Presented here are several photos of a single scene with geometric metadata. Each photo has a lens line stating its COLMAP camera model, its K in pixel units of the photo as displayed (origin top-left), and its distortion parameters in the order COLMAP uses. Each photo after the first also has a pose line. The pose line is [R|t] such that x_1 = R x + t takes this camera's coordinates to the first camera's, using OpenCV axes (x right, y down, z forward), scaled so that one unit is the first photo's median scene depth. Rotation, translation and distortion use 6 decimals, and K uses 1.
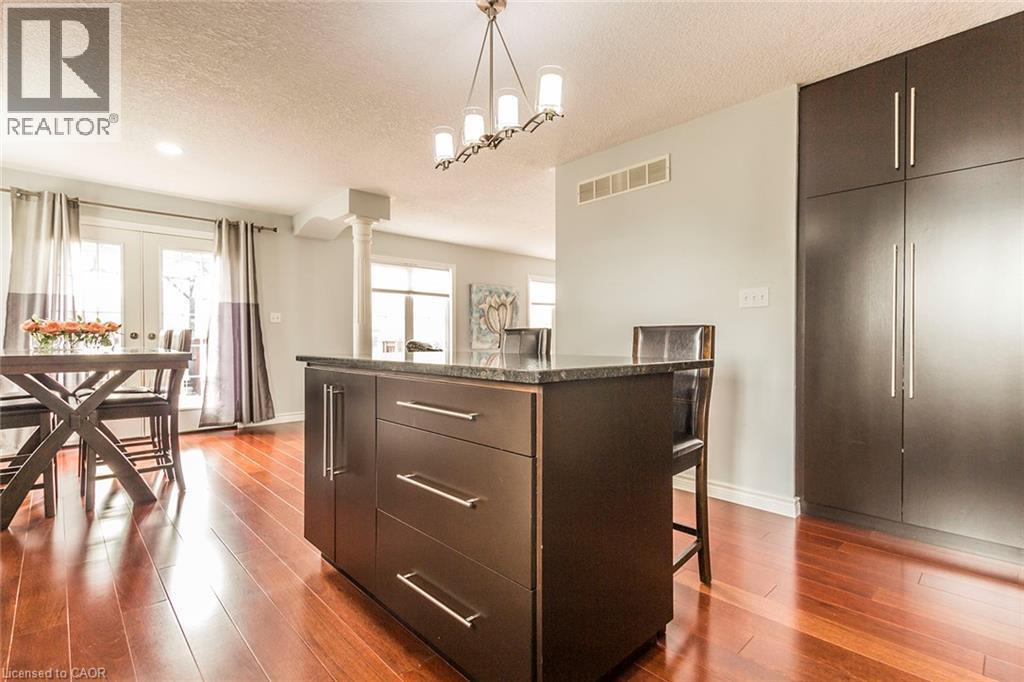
lens RADIAL K [[472.4, 0, 514.9], [0, 472.4, 342.2], [0, 0, 1]] dist [0.010668, -0.003259]
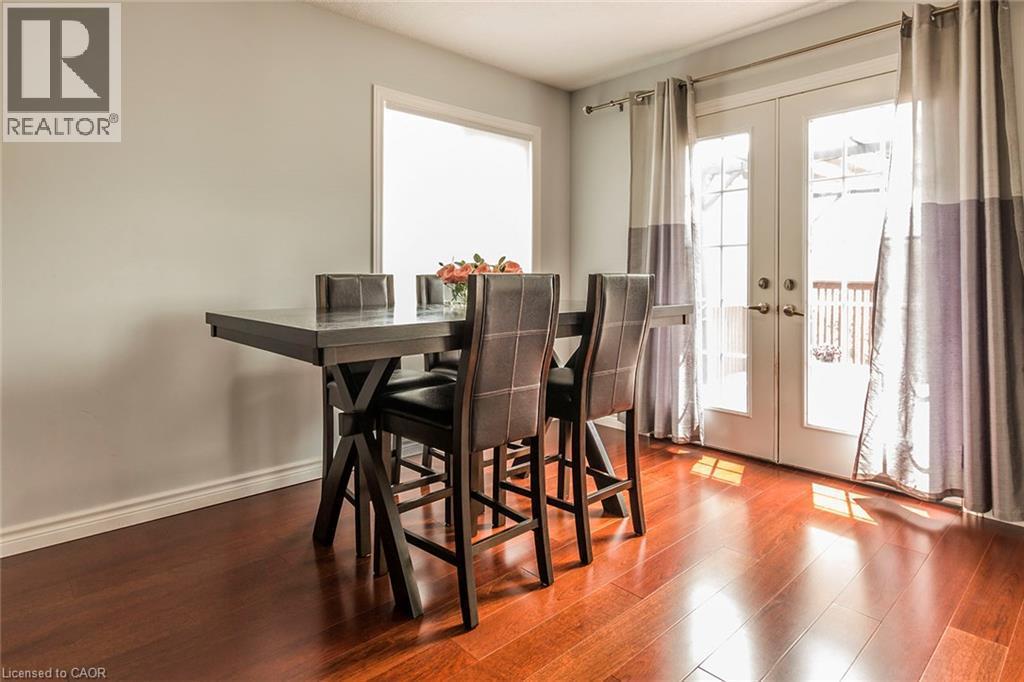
lens RADIAL K [[574.9, 0, 492.1], [0, 574.9, 270.5], [0, 0, 1]] dist [0.002921, 0.002229]
pose [[-0.045171, -0.004944, -0.998967, -0.086912], [-0.007616, 0.999960, -0.004605, -0.022512], [0.998950, 0.007401, -0.045207, 0.681372]]
